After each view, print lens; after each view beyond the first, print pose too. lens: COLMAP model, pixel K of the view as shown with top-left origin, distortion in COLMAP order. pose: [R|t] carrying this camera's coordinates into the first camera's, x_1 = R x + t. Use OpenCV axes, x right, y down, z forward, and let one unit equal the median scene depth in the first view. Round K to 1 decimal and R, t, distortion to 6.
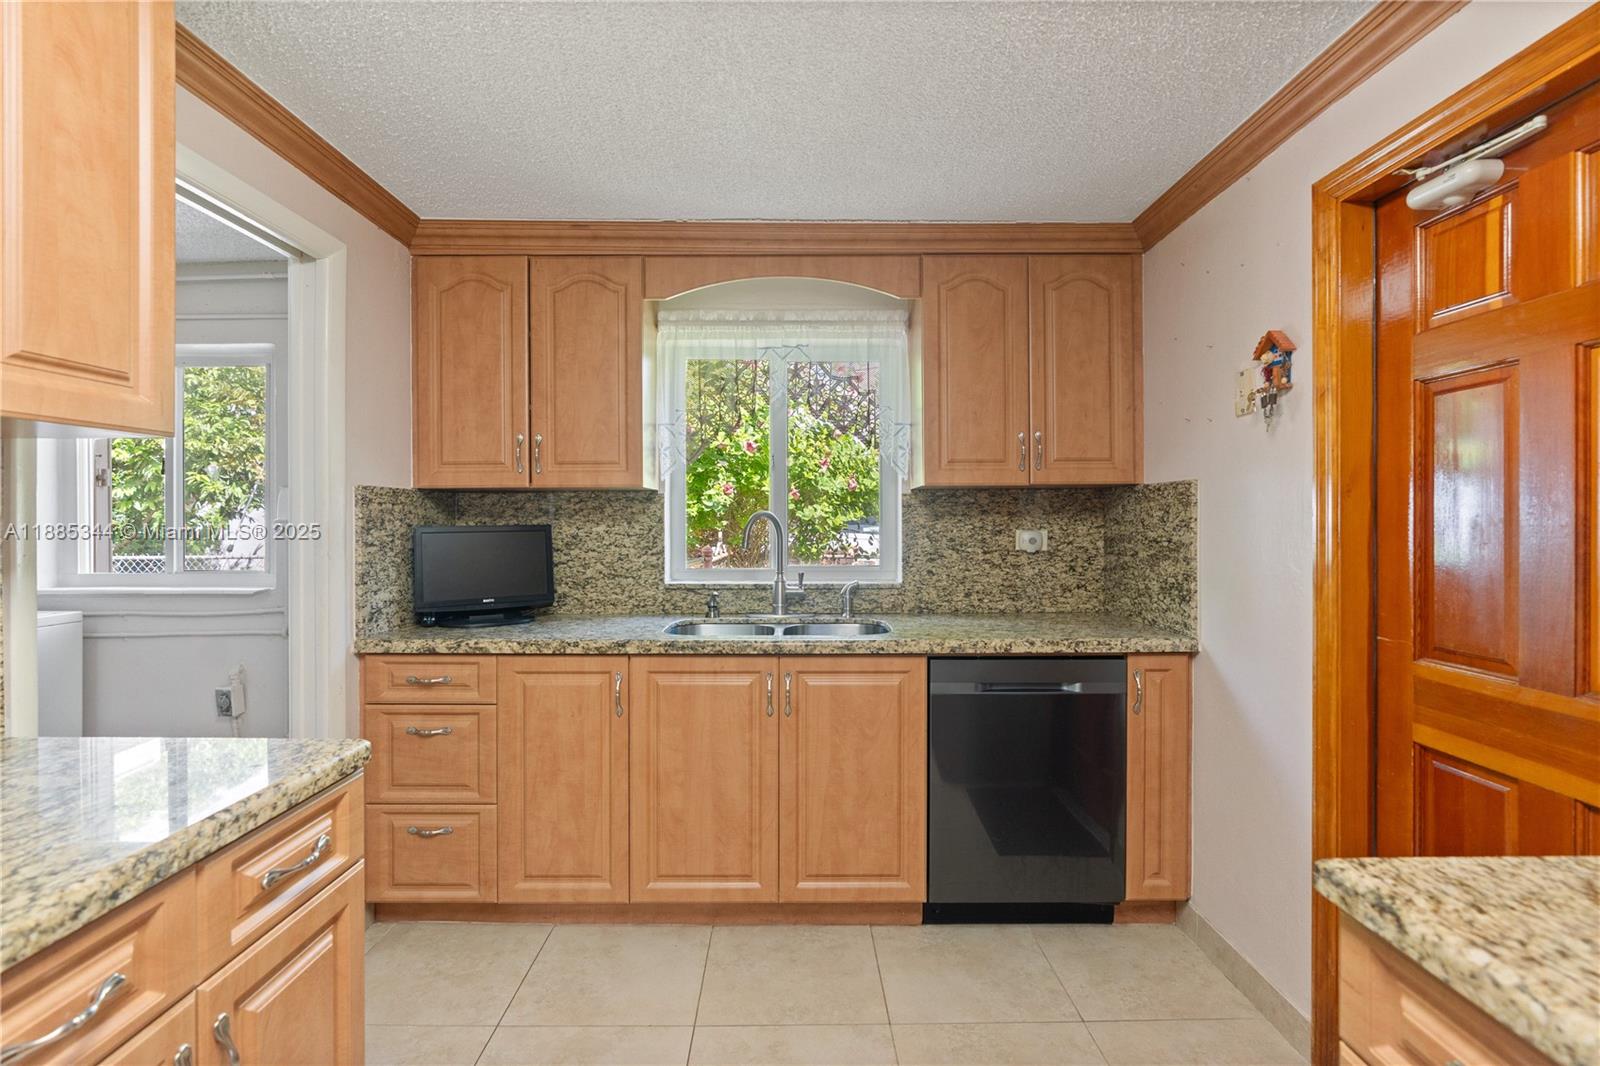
lens RADIAL K [[734.0, 0, 801.6], [0, 734.0, 528.7], [0, 0, 1]] dist [-0.004466, 0.000734]
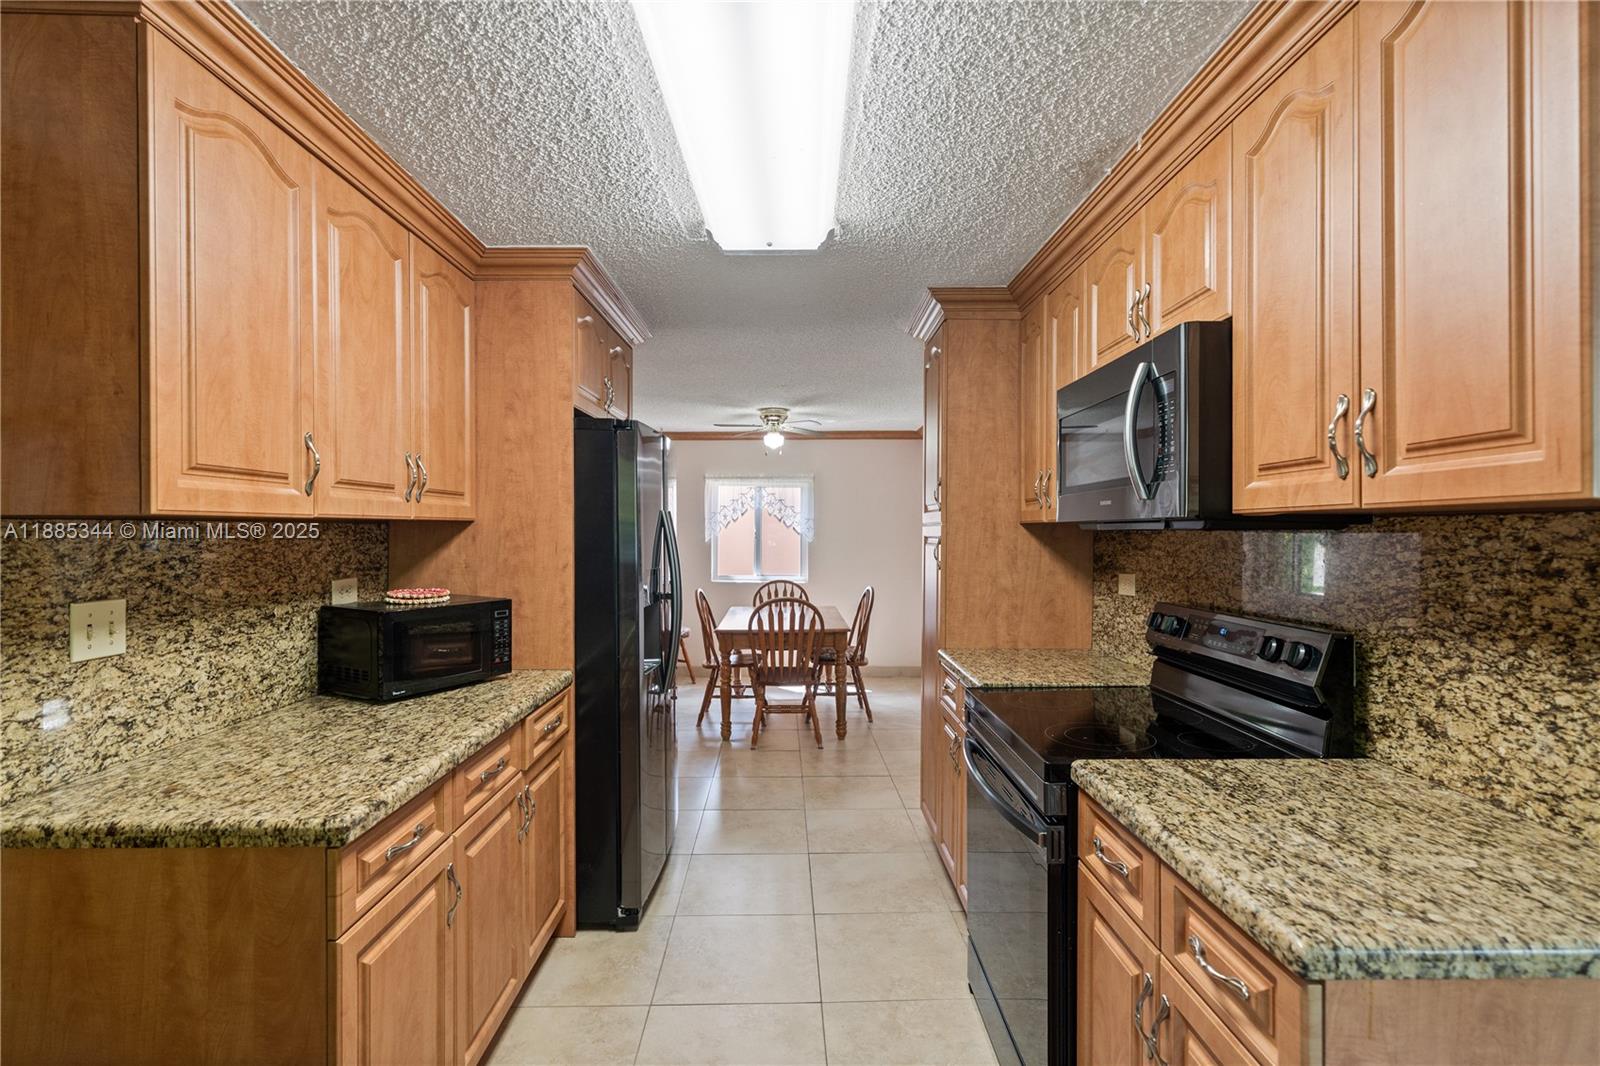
lens RADIAL K [[742.3, 0, 800.0], [0, 742.3, 533.0], [0, 0, 1]] dist [-0.005010, 0.001567]
pose [[-0.999949, -0.001344, -0.009967, -0.060574], [-0.001475, 0.999913, 0.013128, -0.048388], [0.009948, 0.013142, -0.999864, 0.821116]]
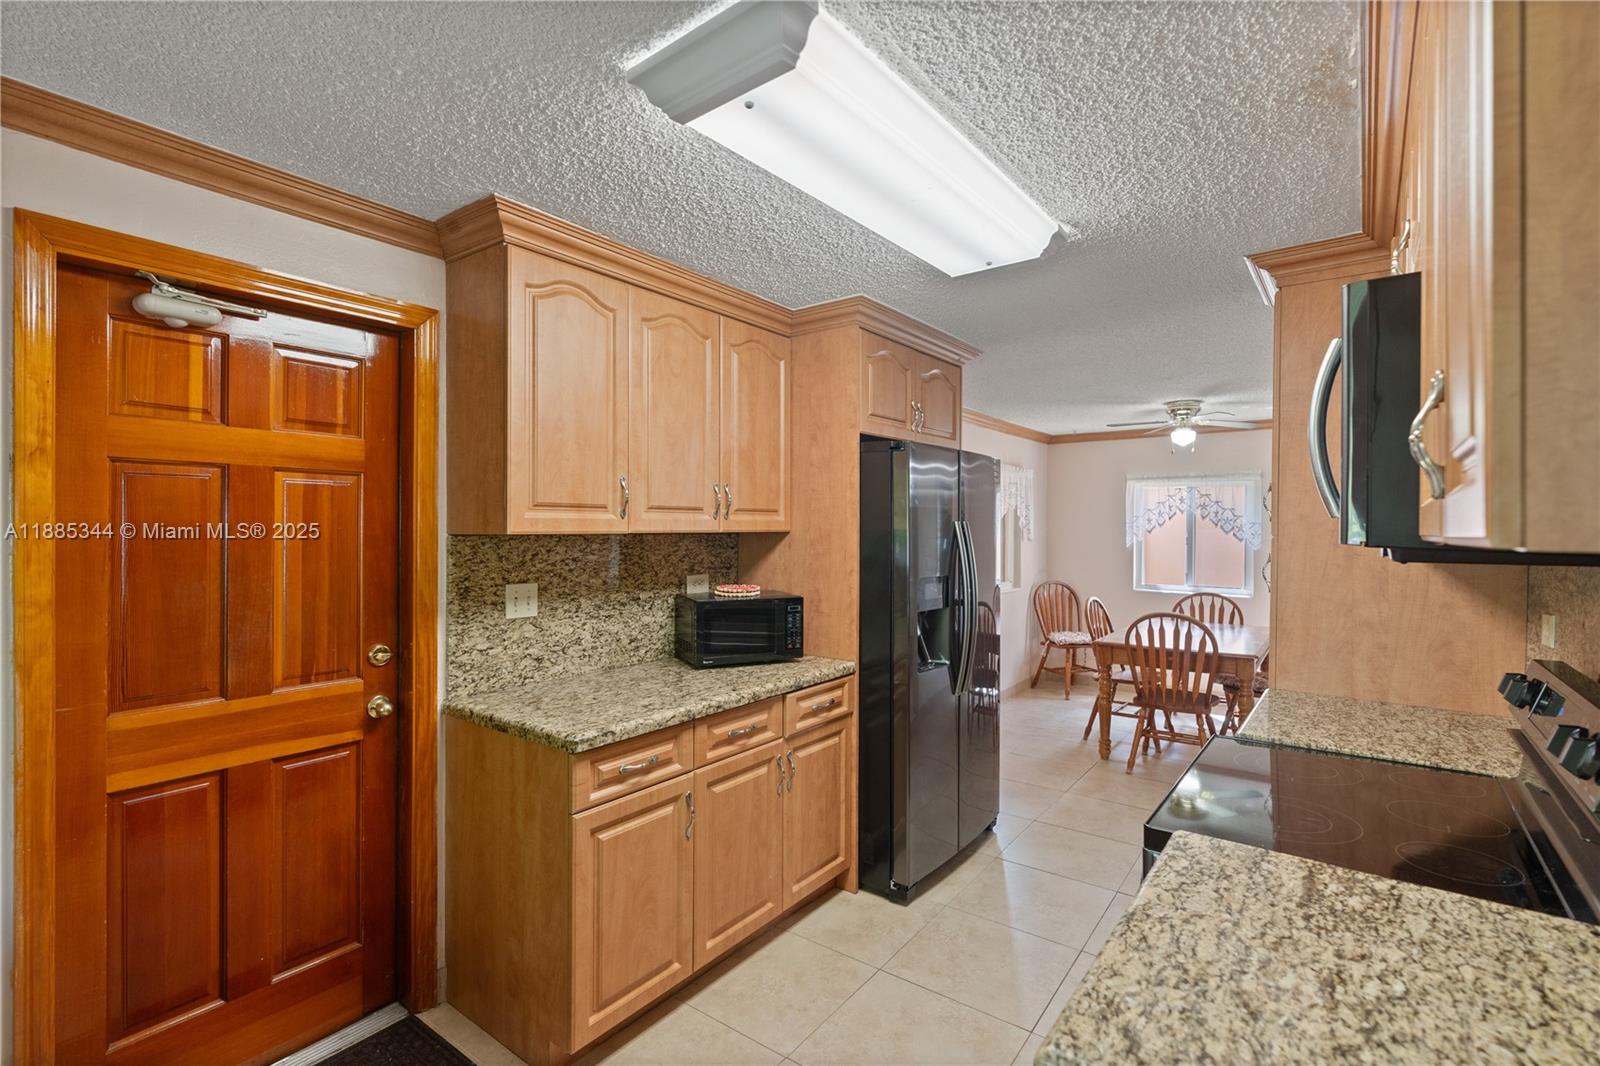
lens RADIAL K [[734.0, 0, 801.6], [0, 734.0, 528.7], [0, 0, 1]] dist [-0.004466, 0.000734]
pose [[-0.795021, -0.005597, 0.606556, -0.391295], [0.000051, 0.999957, 0.009294, -0.067701], [-0.606582, 0.007420, -0.794986, 0.777070]]
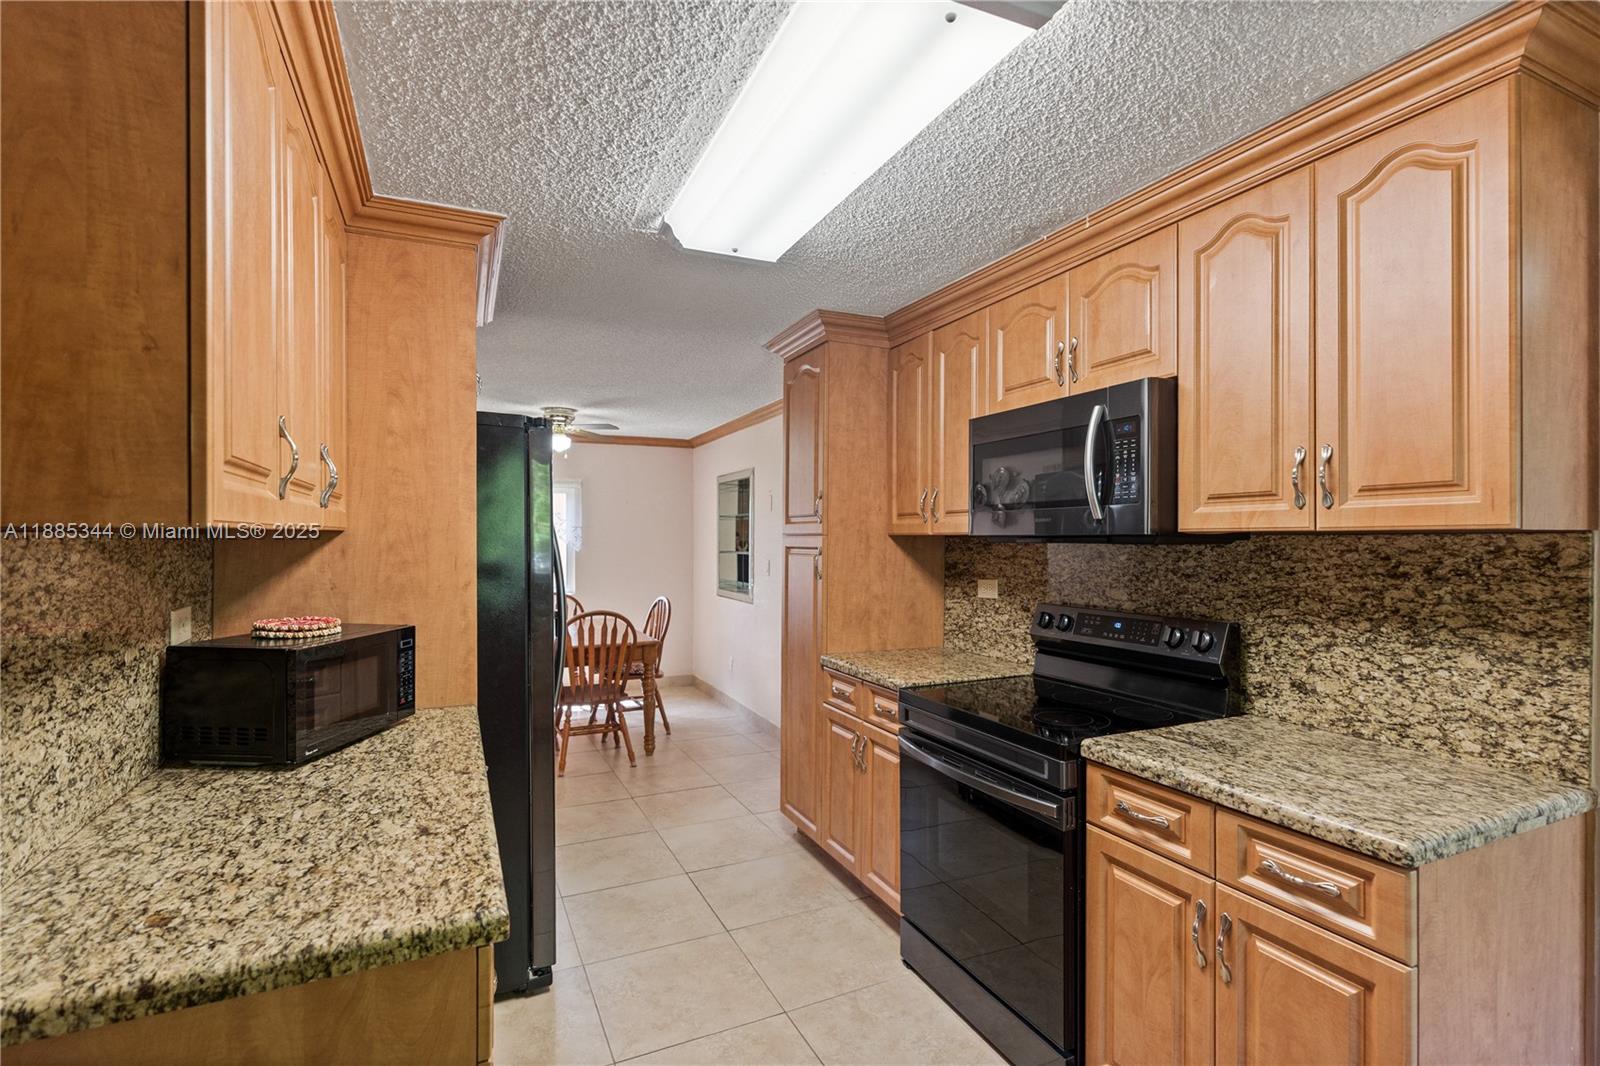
lens RADIAL K [[743.6, 0, 800.9], [0, 743.6, 540.3], [0, 0, 1]] dist [-0.005197, 0.001276]
pose [[-0.908102, -0.002431, -0.418743, 0.257861], [-0.008040, 0.999900, 0.011630, -0.053763], [0.418673, 0.013928, -0.908030, 0.754456]]
